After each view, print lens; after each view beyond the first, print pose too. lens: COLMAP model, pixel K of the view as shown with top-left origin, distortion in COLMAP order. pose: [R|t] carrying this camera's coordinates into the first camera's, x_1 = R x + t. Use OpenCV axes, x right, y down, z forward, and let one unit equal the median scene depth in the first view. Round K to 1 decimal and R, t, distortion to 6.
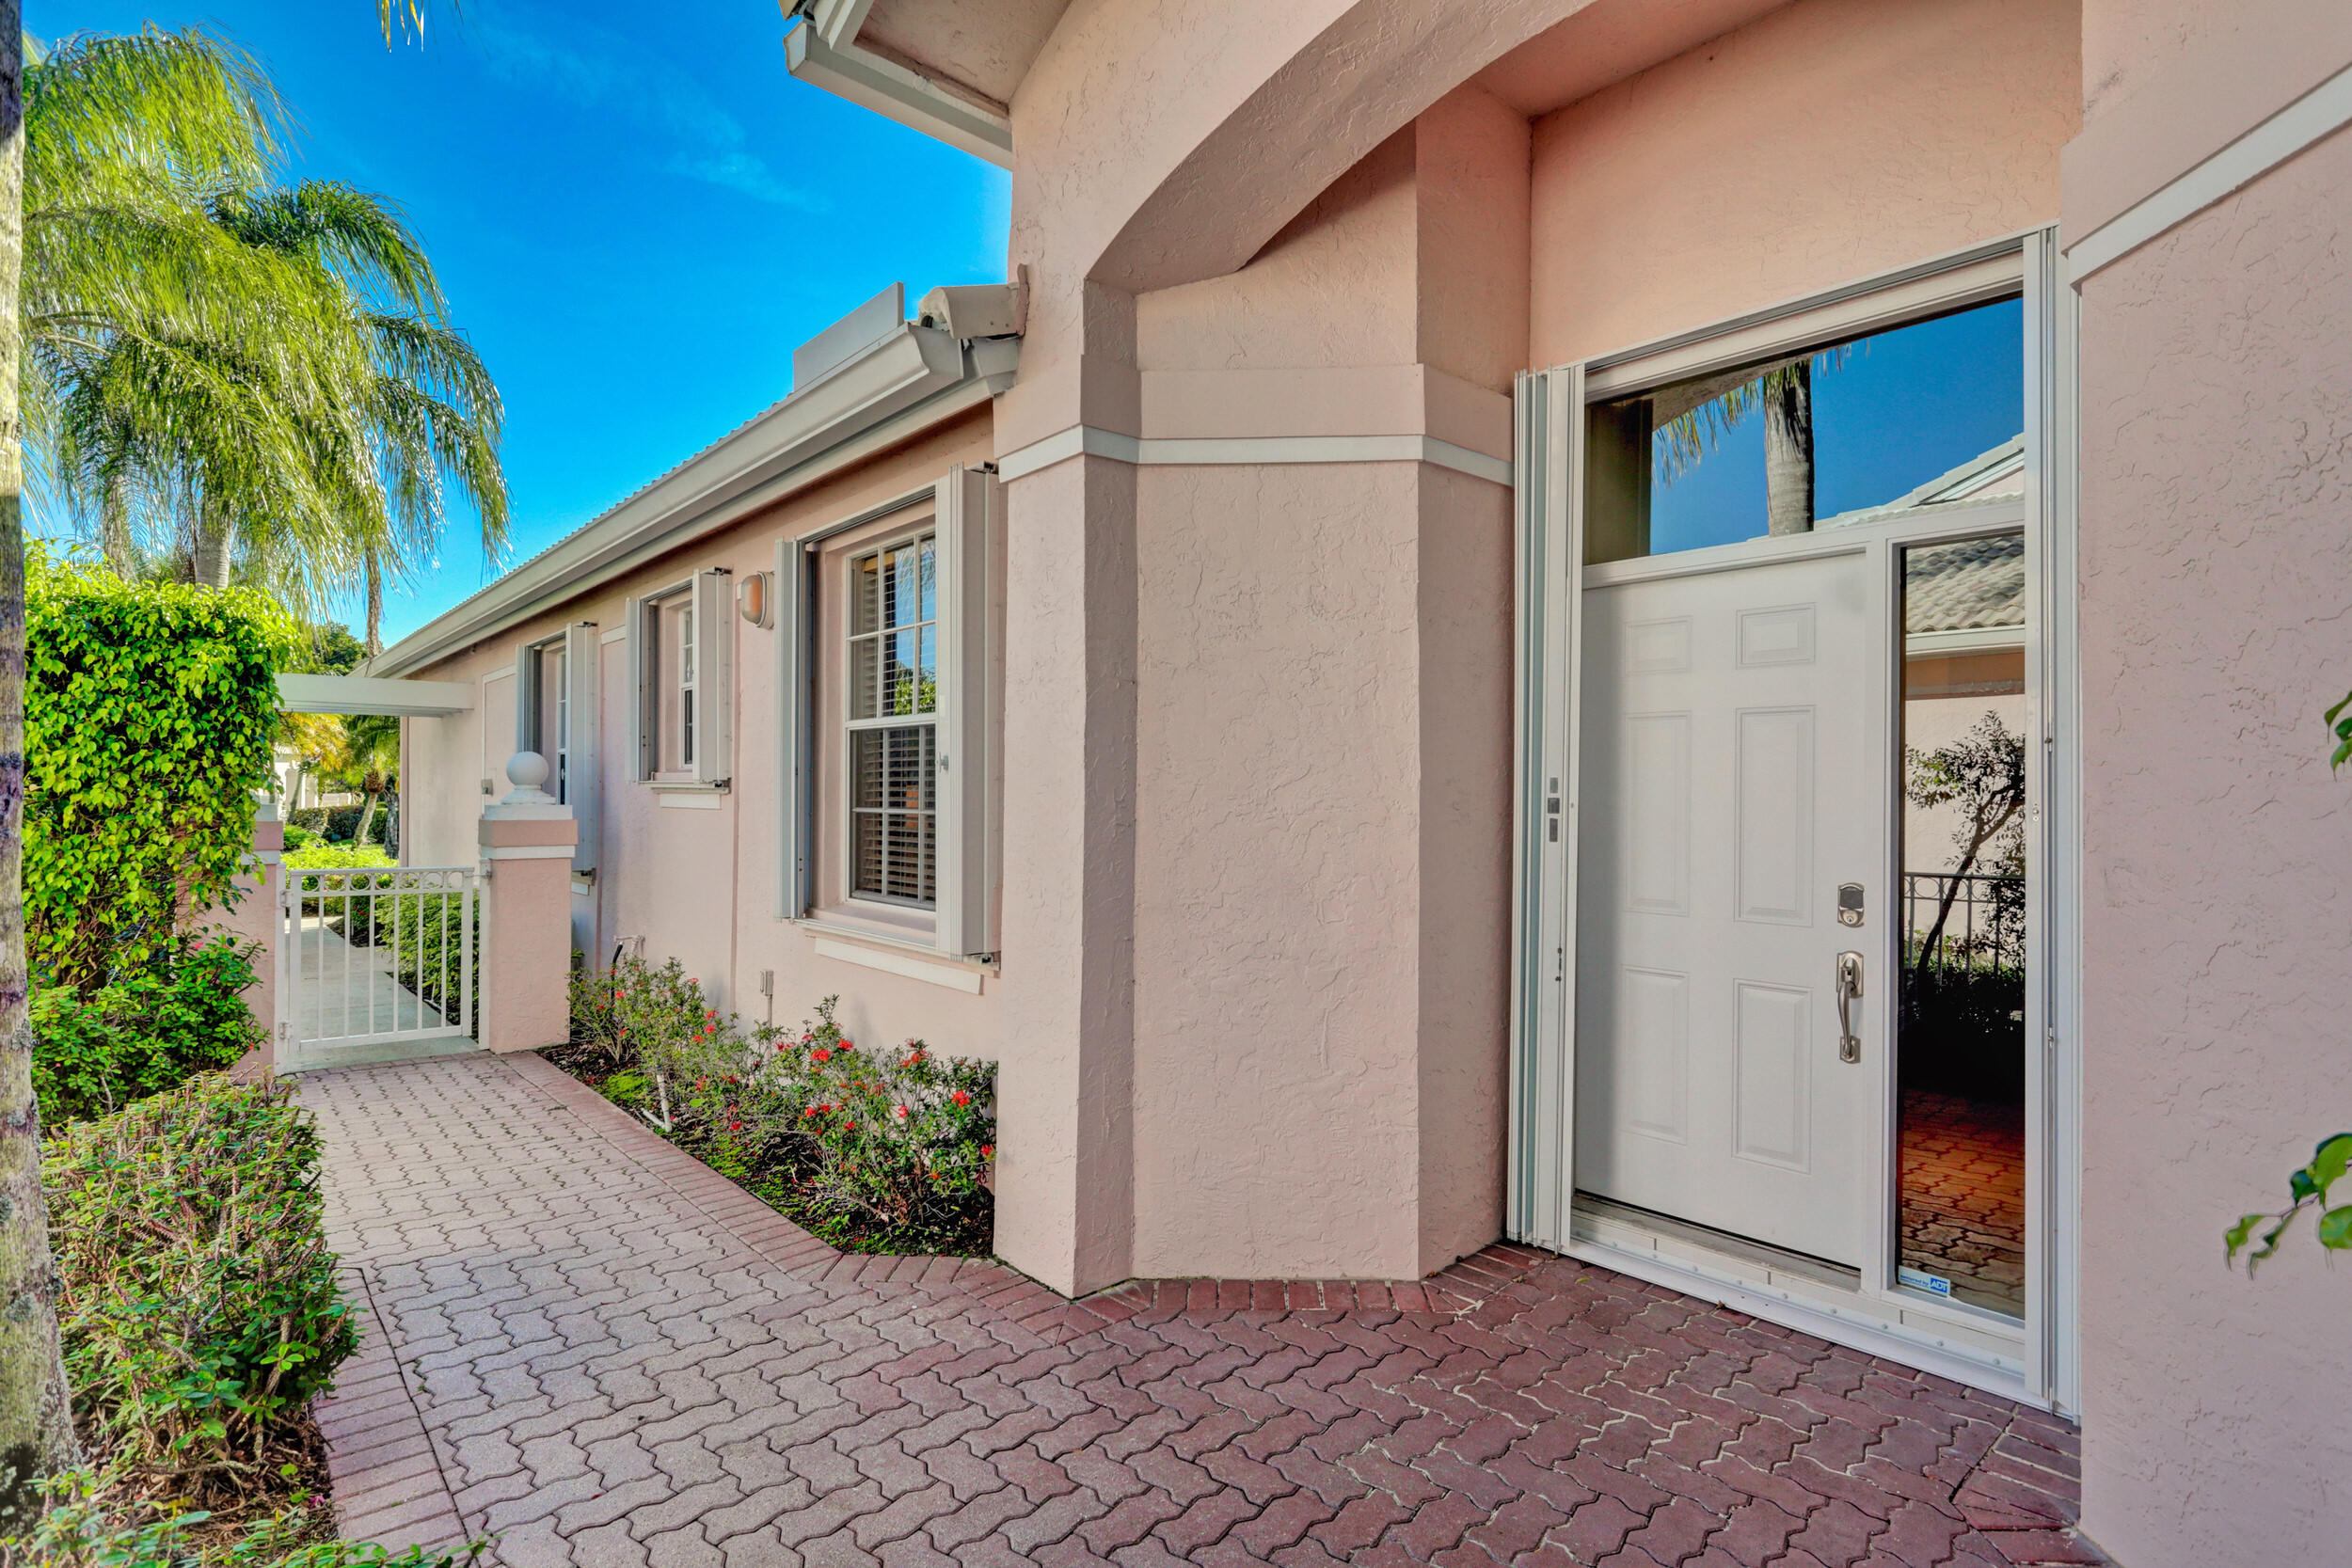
lens RADIAL K [[1157.2, 0, 1182.3], [0, 1157.2, 787.4], [0, 0, 1]] dist [-0.013978, 0.006545]
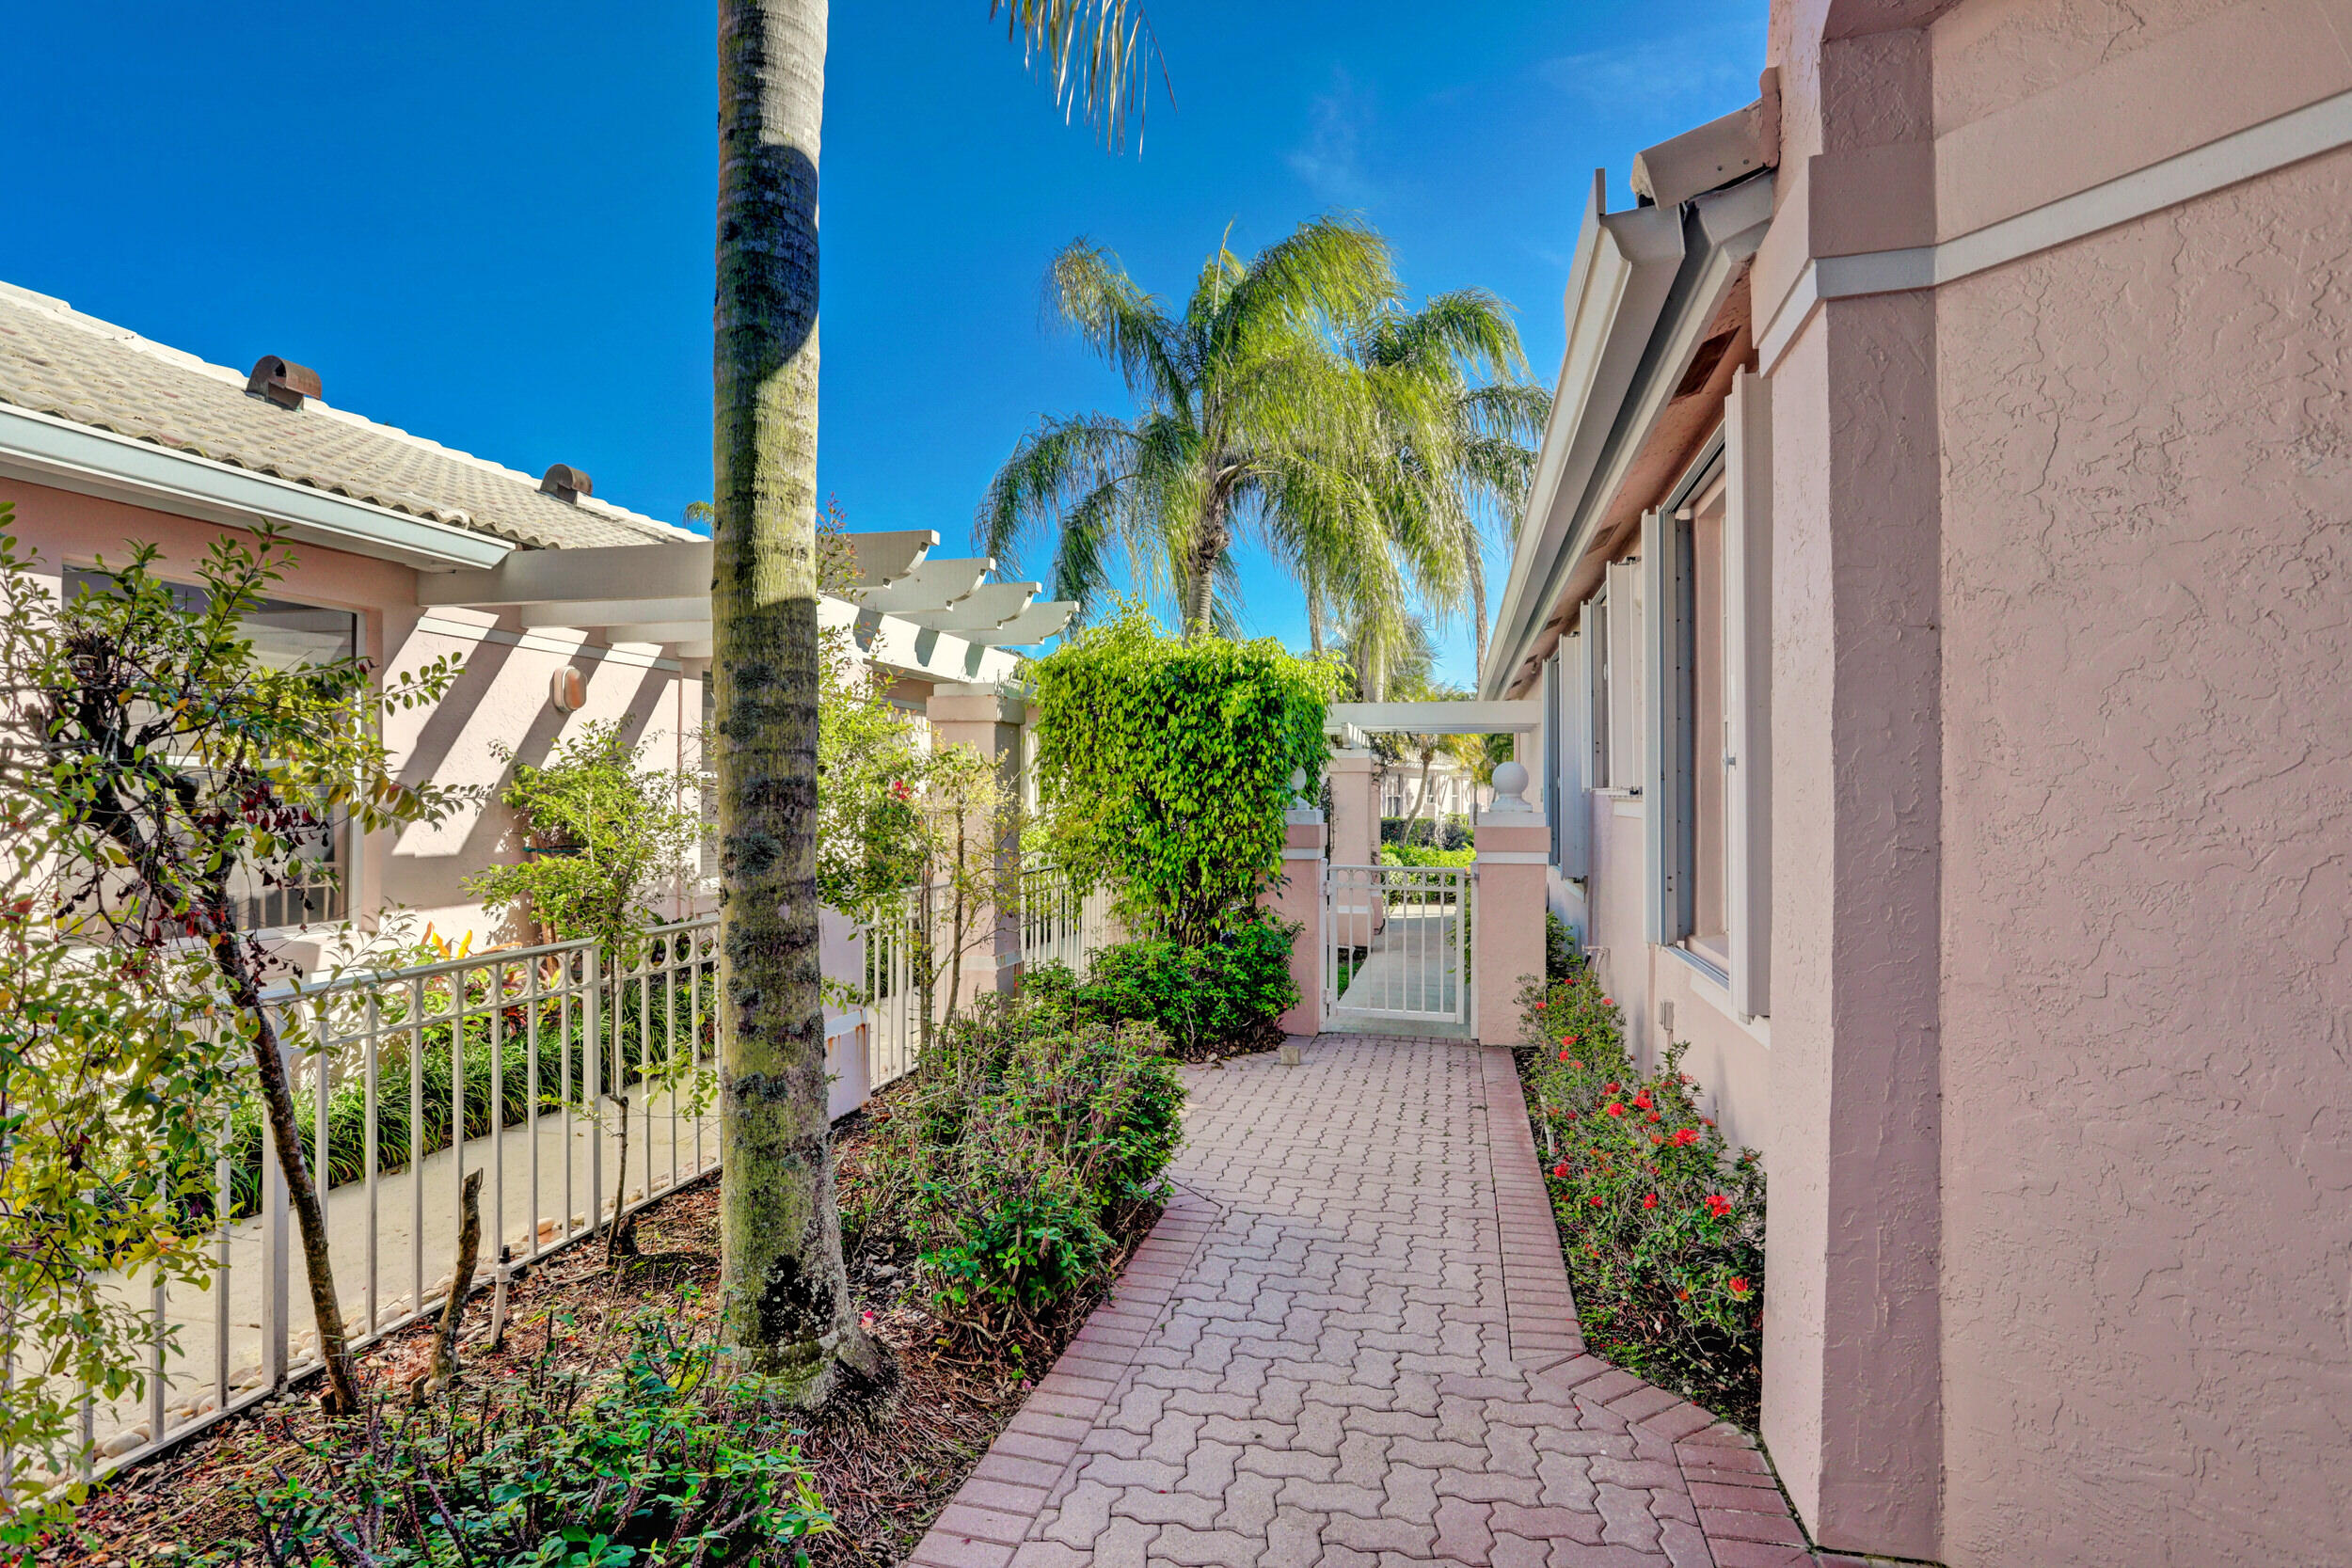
lens RADIAL K [[1157.2, 0, 1182.3], [0, 1157.2, 787.4], [0, 0, 1]] dist [-0.013978, 0.006545]
pose [[0.579030, -0.011230, -0.815229, 0.202951], [0.005525, 0.999936, -0.009851, 0.001271], [0.815288, 0.001200, 0.579055, 0.251620]]
